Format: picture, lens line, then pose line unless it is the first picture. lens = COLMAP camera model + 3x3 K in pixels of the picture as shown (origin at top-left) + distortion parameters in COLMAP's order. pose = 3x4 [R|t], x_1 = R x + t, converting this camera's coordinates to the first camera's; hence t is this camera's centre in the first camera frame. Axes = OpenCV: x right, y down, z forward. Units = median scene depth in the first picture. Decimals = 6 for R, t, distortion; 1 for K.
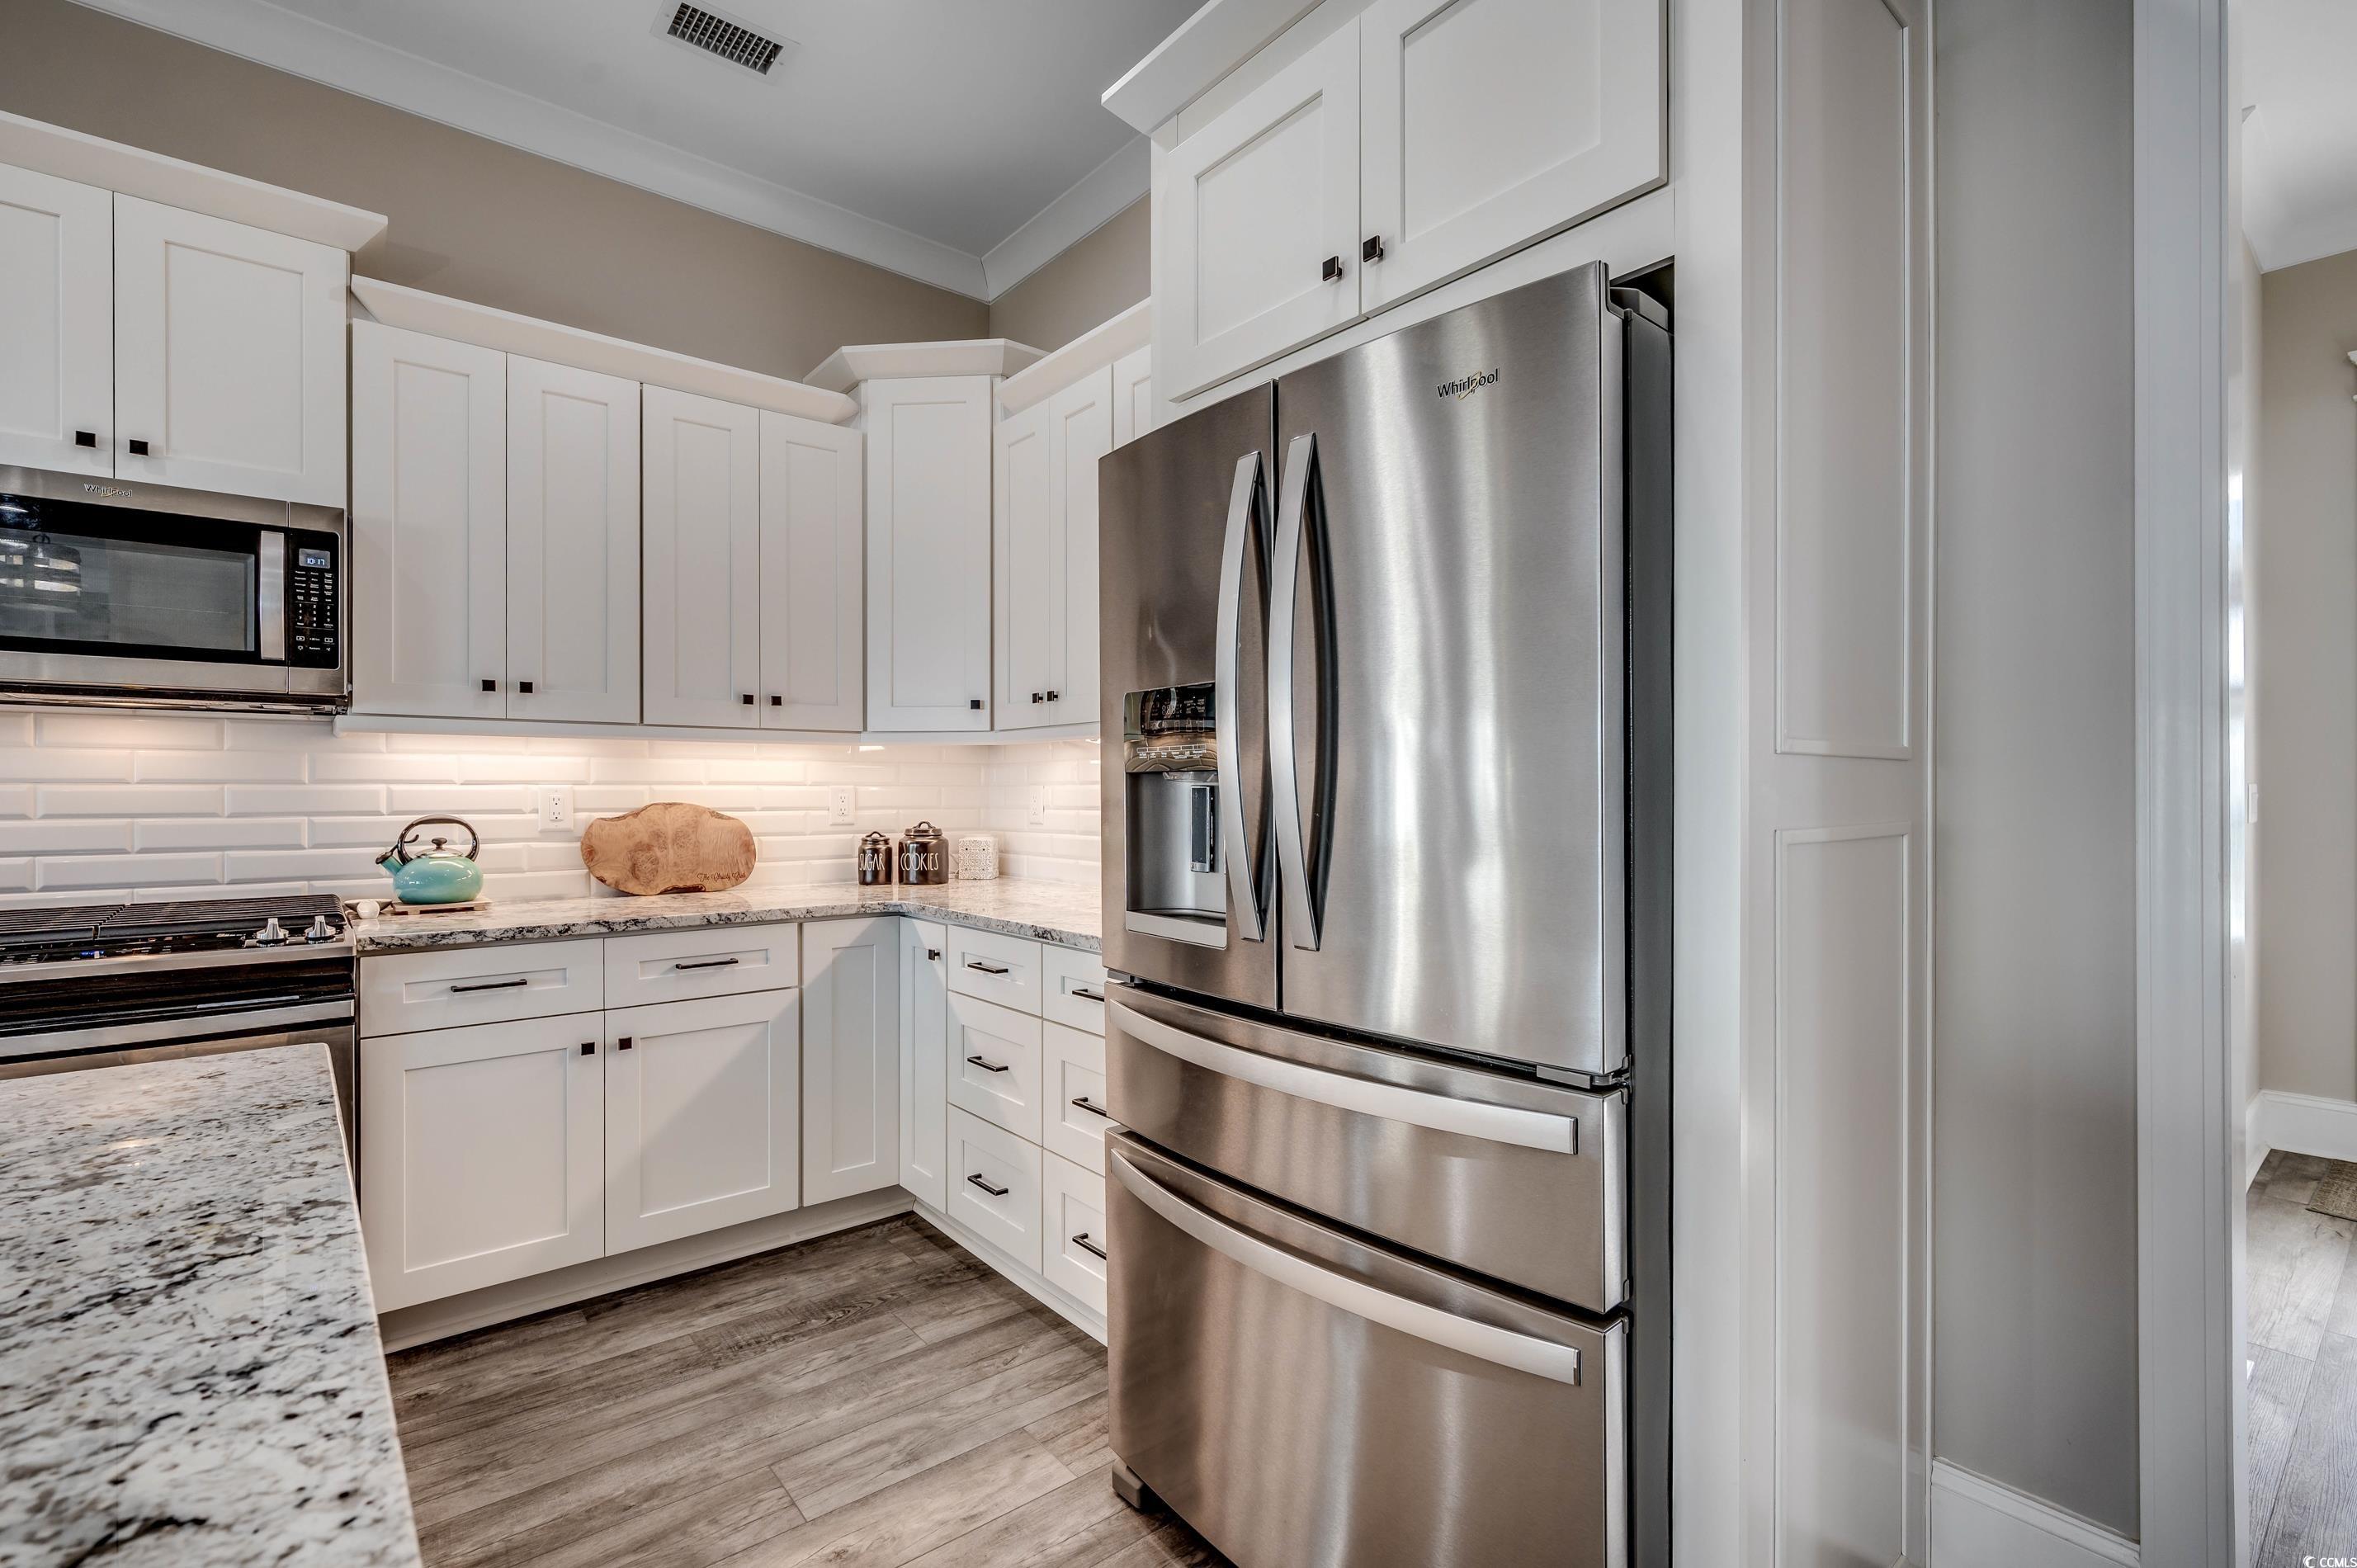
lens RADIAL K [[1064.0, 0, 1172.6], [0, 1064.0, 792.6], [0, 0, 1]] dist [0.000837, -0.000040]
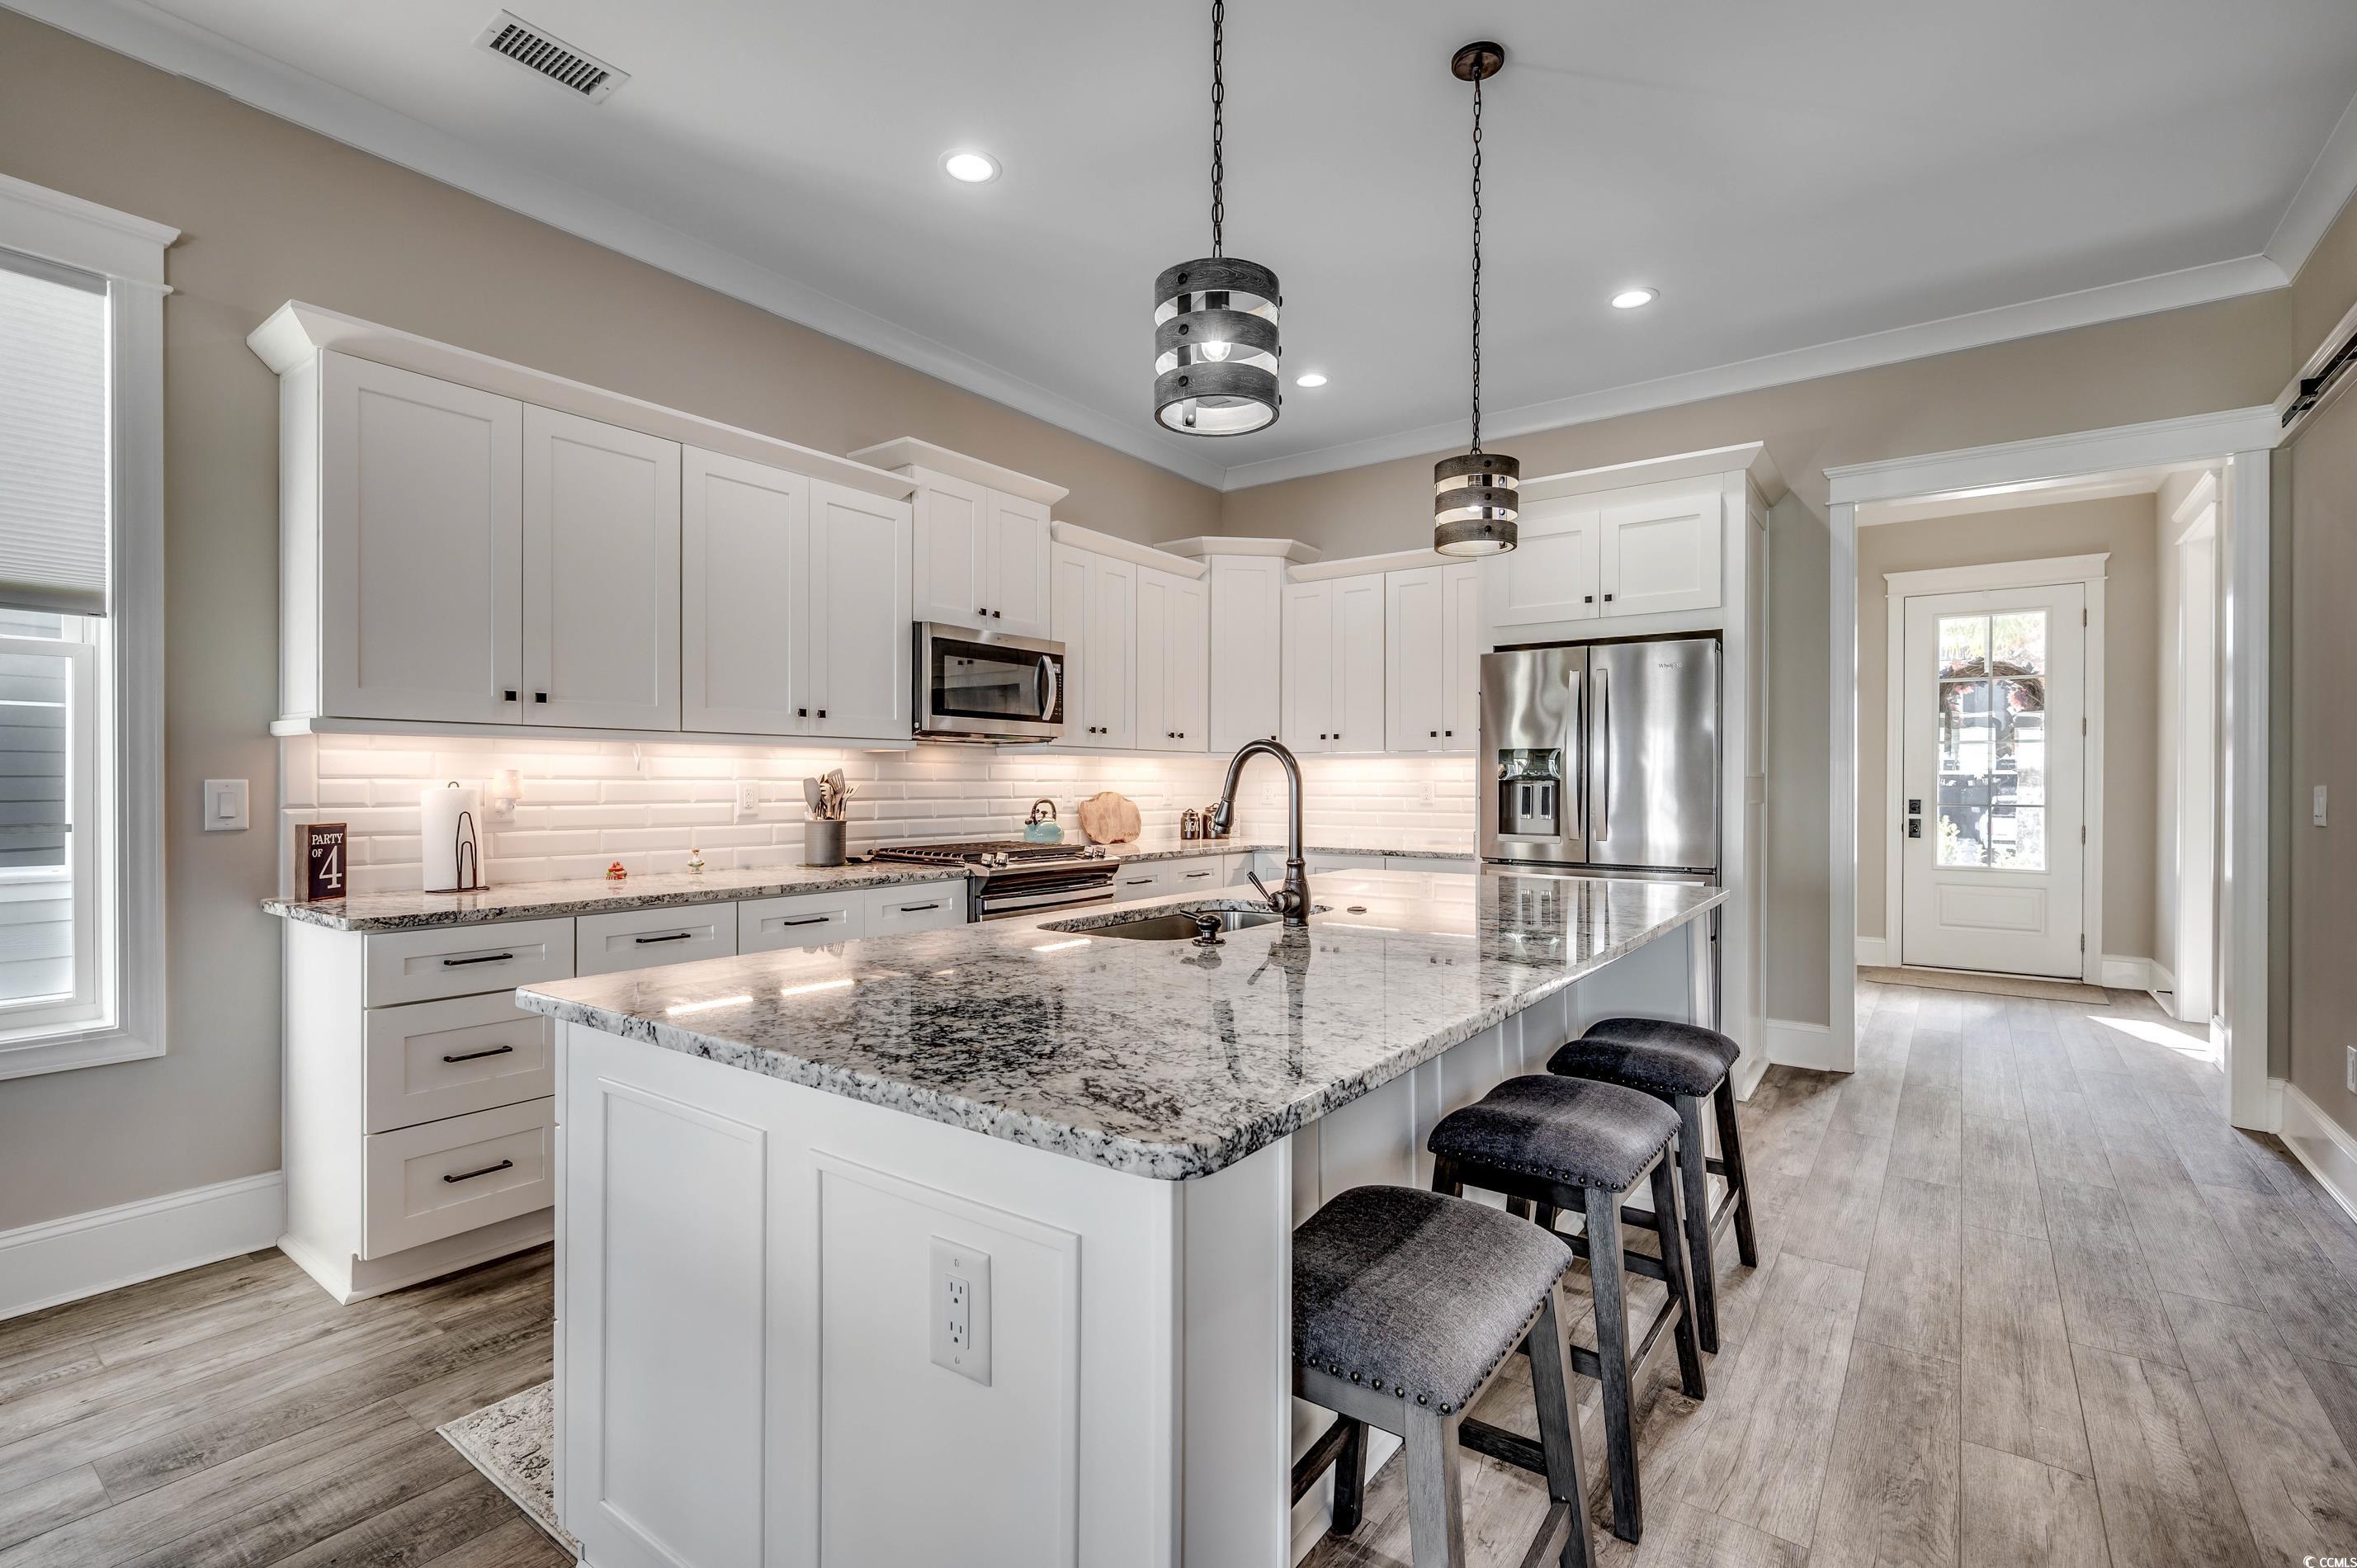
lens RADIAL K [[1063.8, 0, 1171.5], [0, 1063.8, 787.1], [0, 0, 1]] dist [0.001175, 0.000278]
pose [[0.969875, 0.001862, 0.243595, -0.994350], [-0.002417, 0.999995, 0.001981, -0.002558], [-0.243590, -0.002510, 0.969875, -0.898911]]
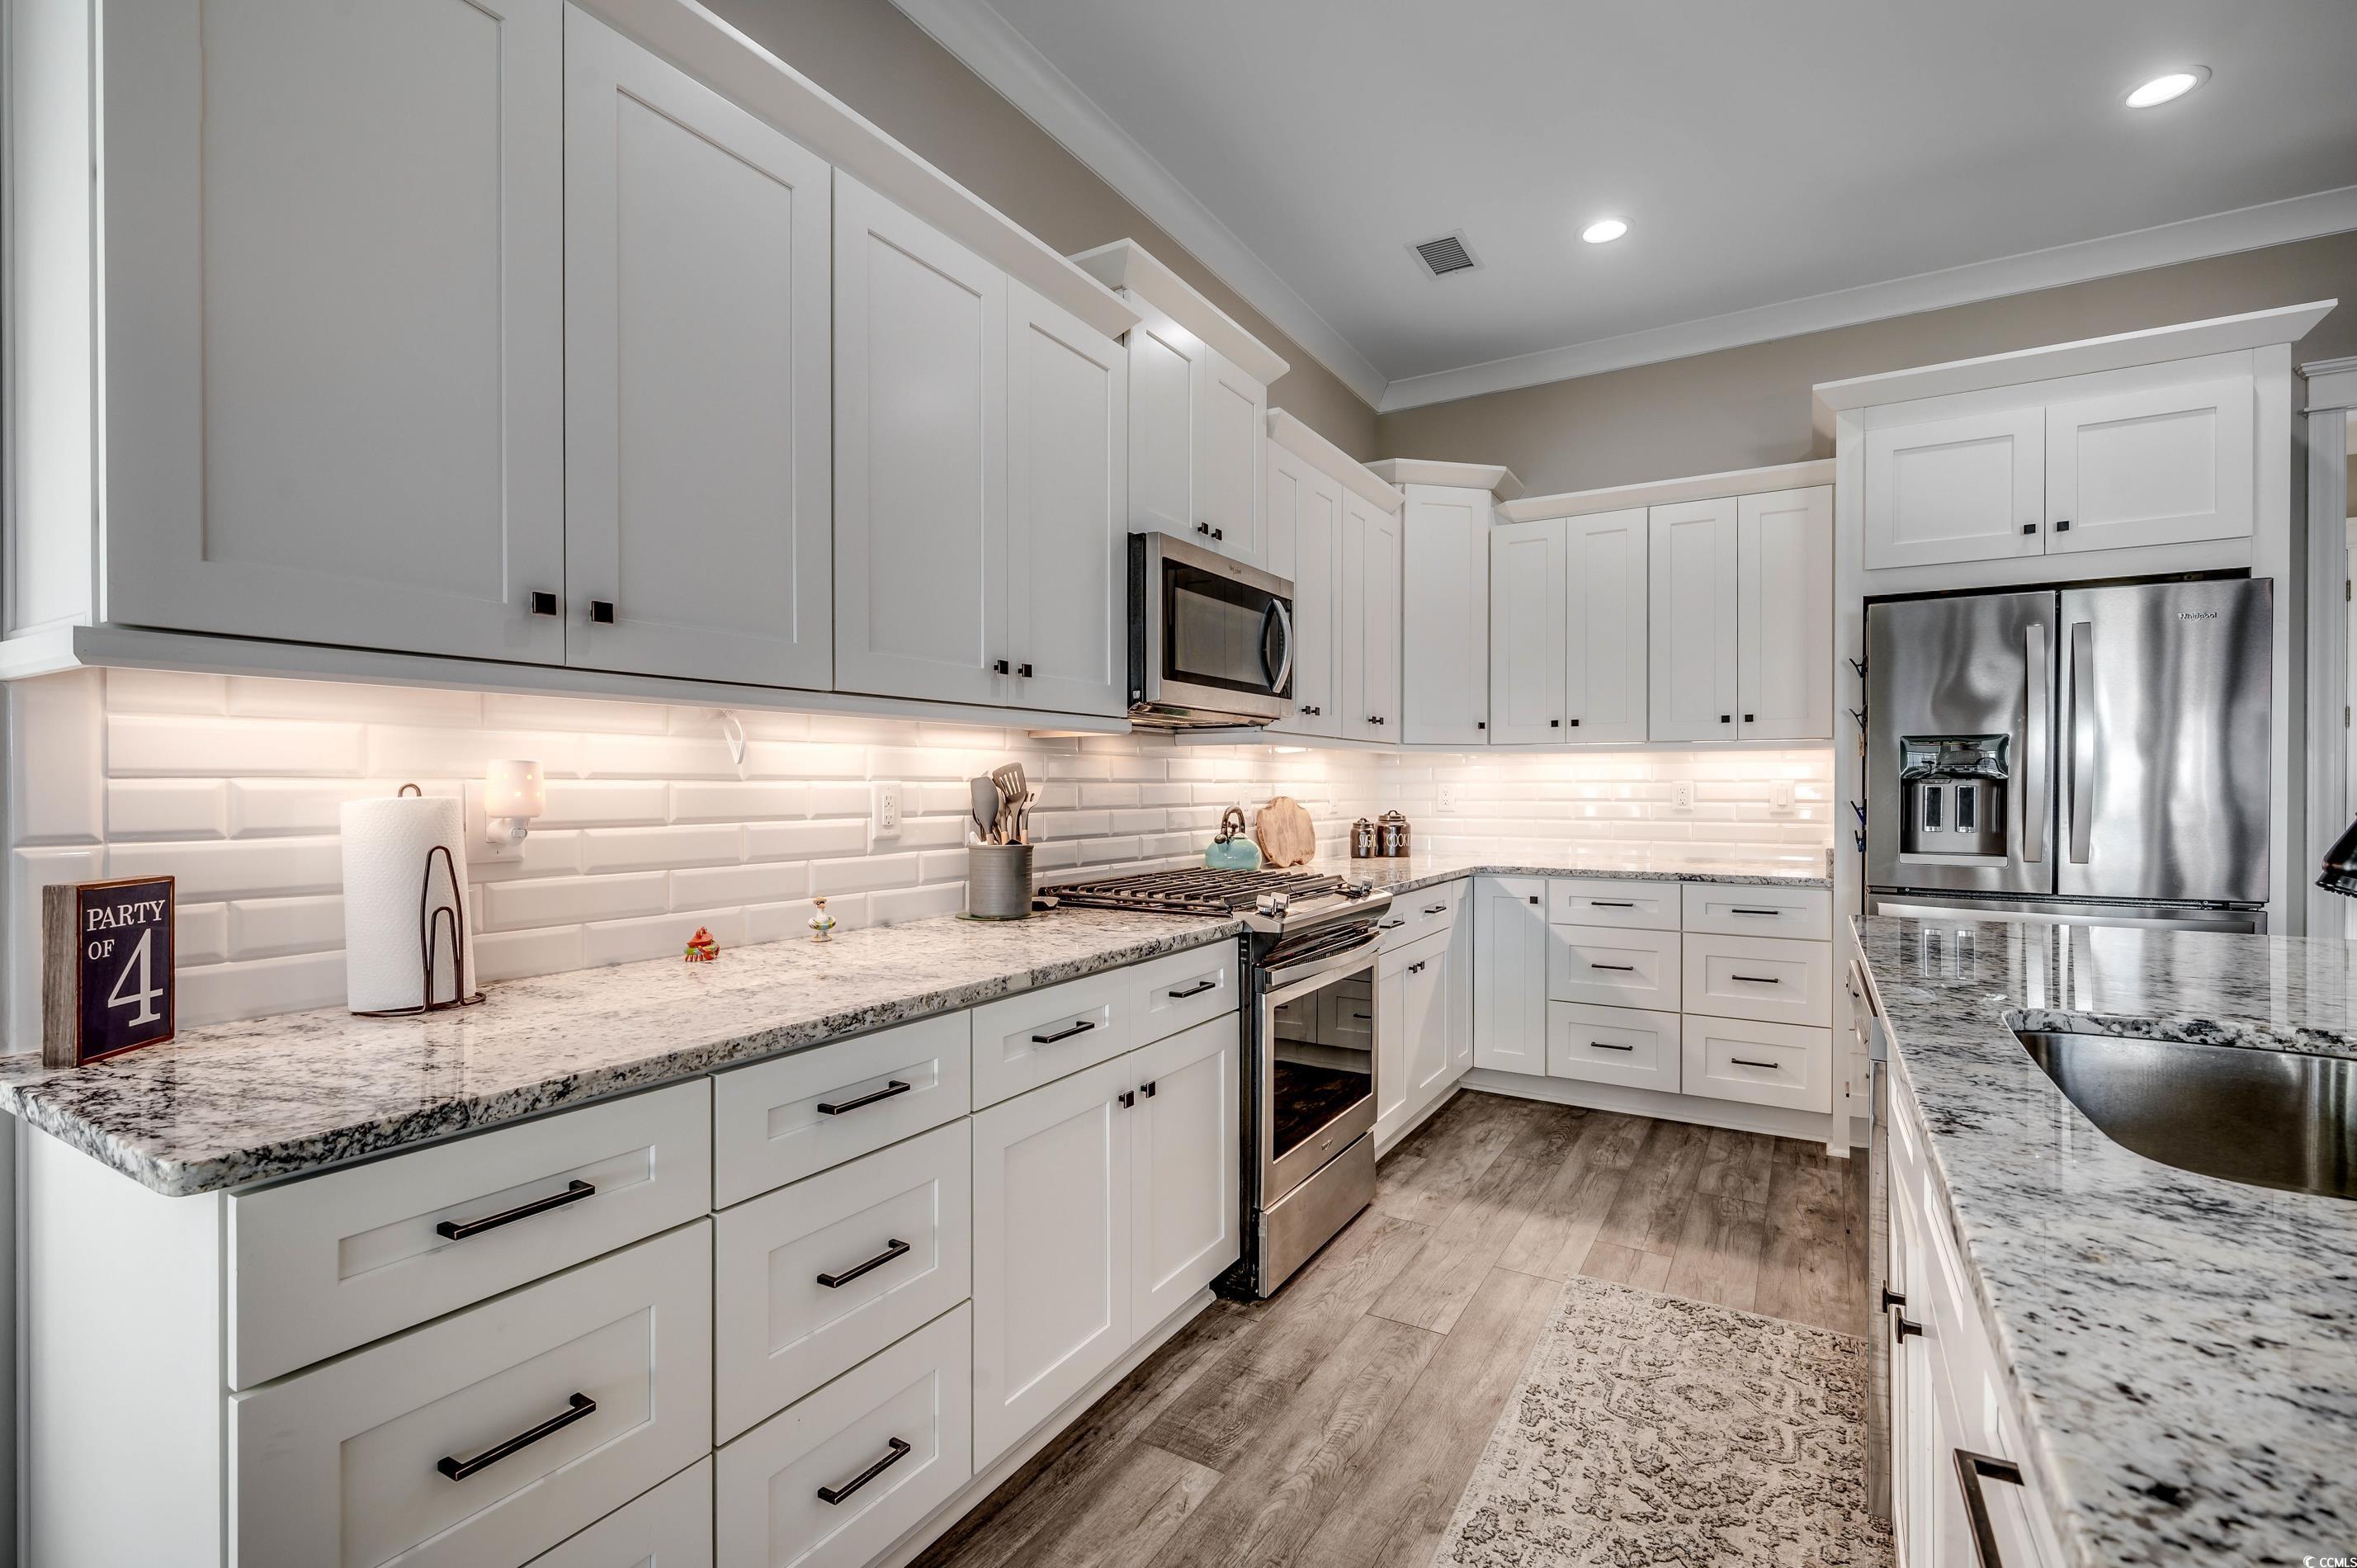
lens RADIAL K [[1064.0, 0, 1172.6], [0, 1064.0, 792.6], [0, 0, 1]] dist [0.000837, -0.000040]
pose [[0.942439, -0.002087, 0.334371, -1.290025], [0.000420, 0.999987, 0.005056, -0.002333], [-0.334377, -0.004625, 0.942428, -0.225401]]
